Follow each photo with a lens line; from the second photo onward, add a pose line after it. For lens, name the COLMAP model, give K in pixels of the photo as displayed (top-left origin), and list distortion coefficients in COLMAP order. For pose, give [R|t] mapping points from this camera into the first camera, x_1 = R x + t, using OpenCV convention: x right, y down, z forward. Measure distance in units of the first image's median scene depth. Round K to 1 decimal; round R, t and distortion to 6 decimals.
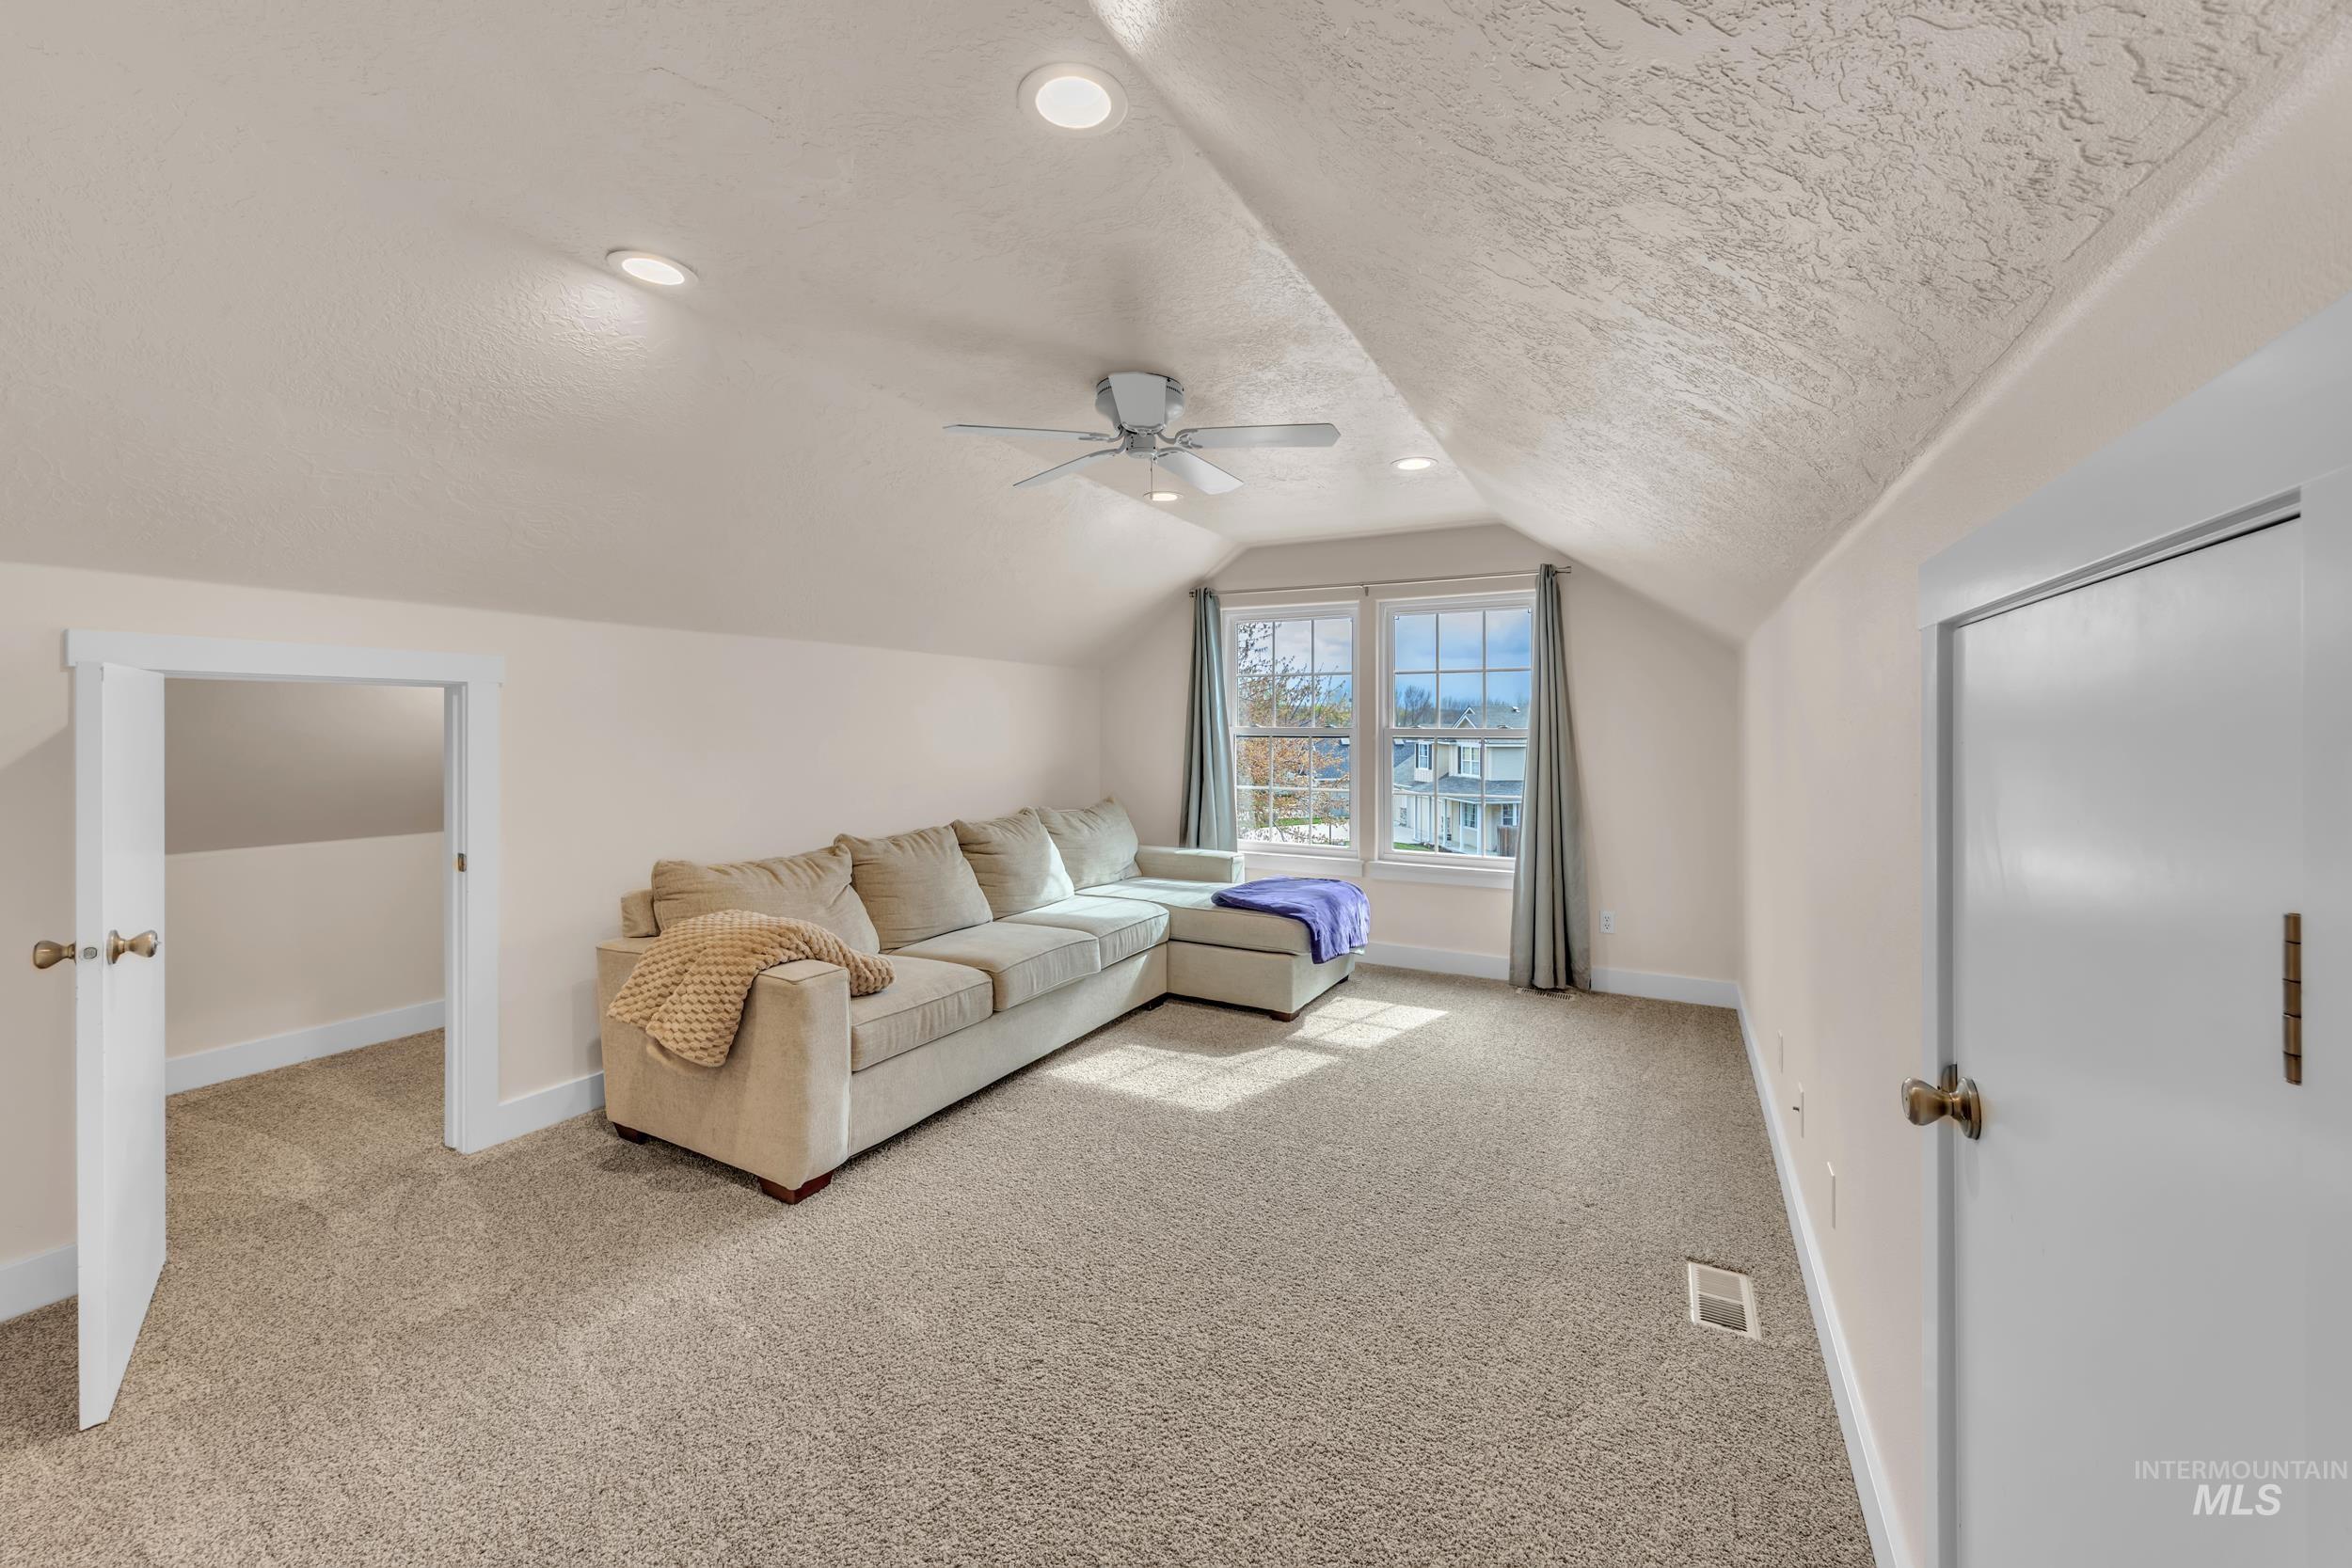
lens RADIAL K [[913.4, 0, 1146.0], [0, 913.4, 730.0], [0, 0, 1]] dist [-0.006370, 0.000916]
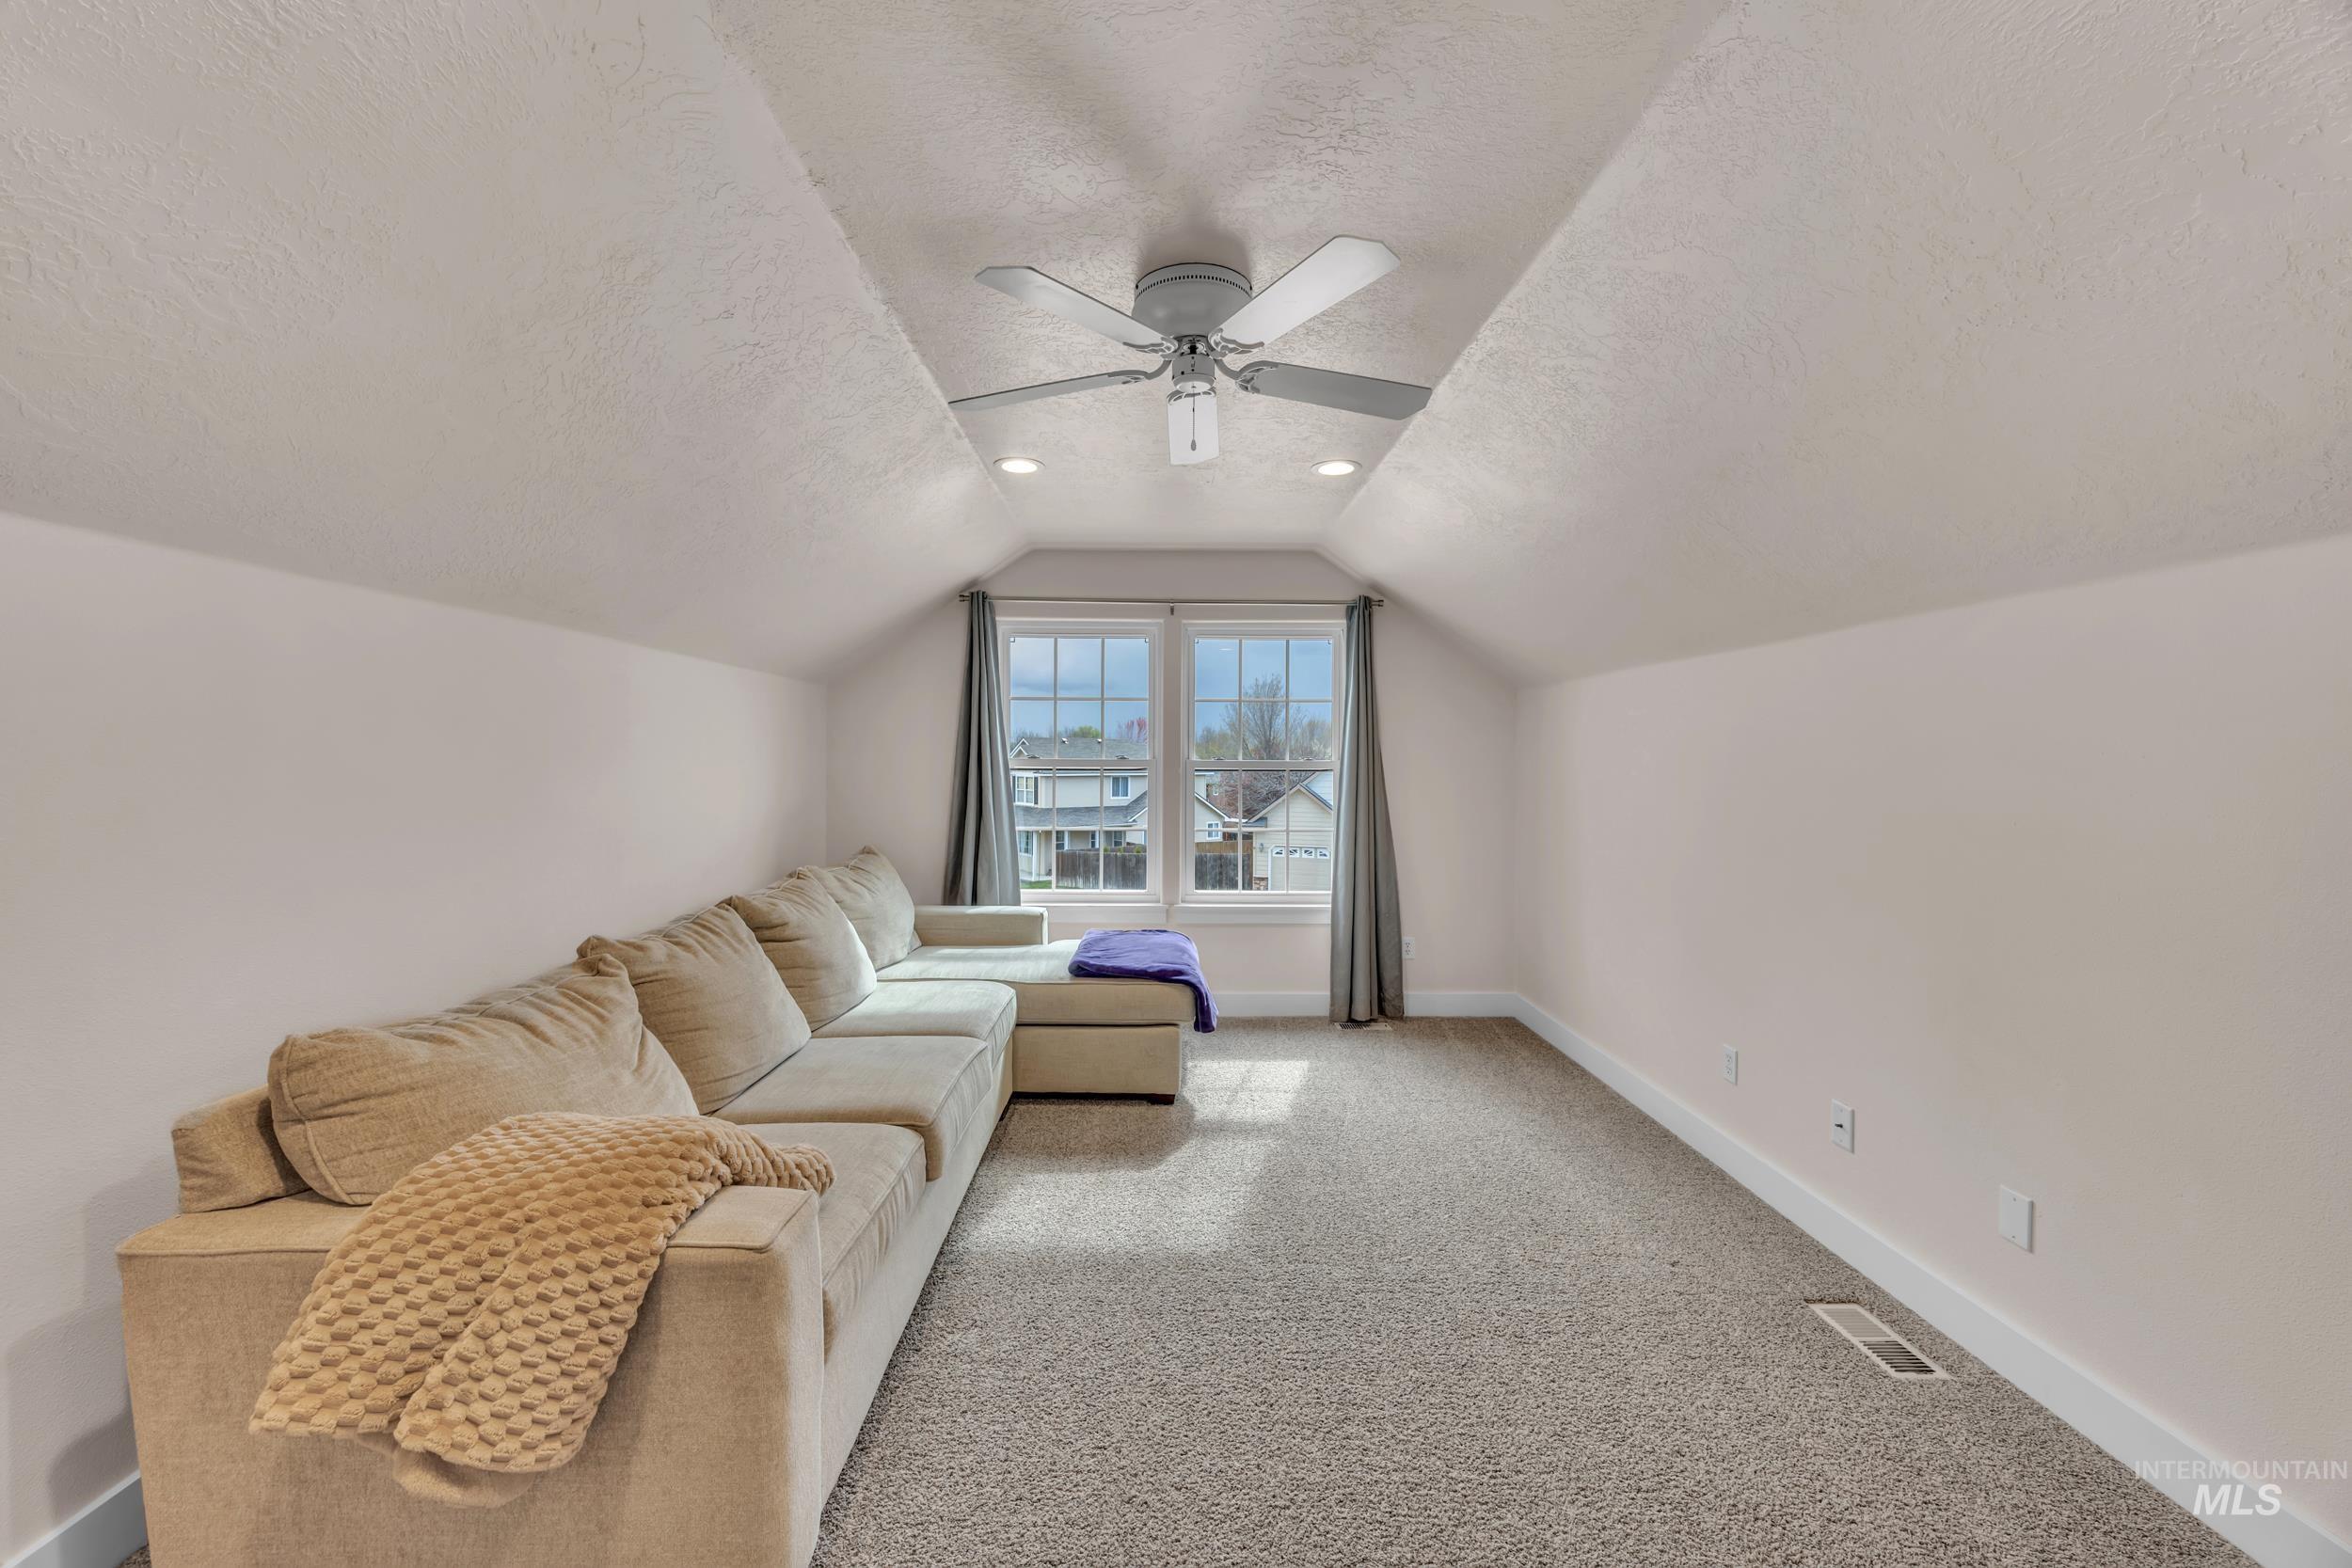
lens RADIAL K [[913.4, 0, 1170.4], [0, 913.4, 772.6], [0, 0, 1]] dist [-0.006370, 0.000916]
pose [[0.876503, -0.006926, 0.481347, -0.253801], [0.000739, 0.999915, 0.013042, -0.001137], [-0.481396, -0.011075, 0.876433, 0.256641]]
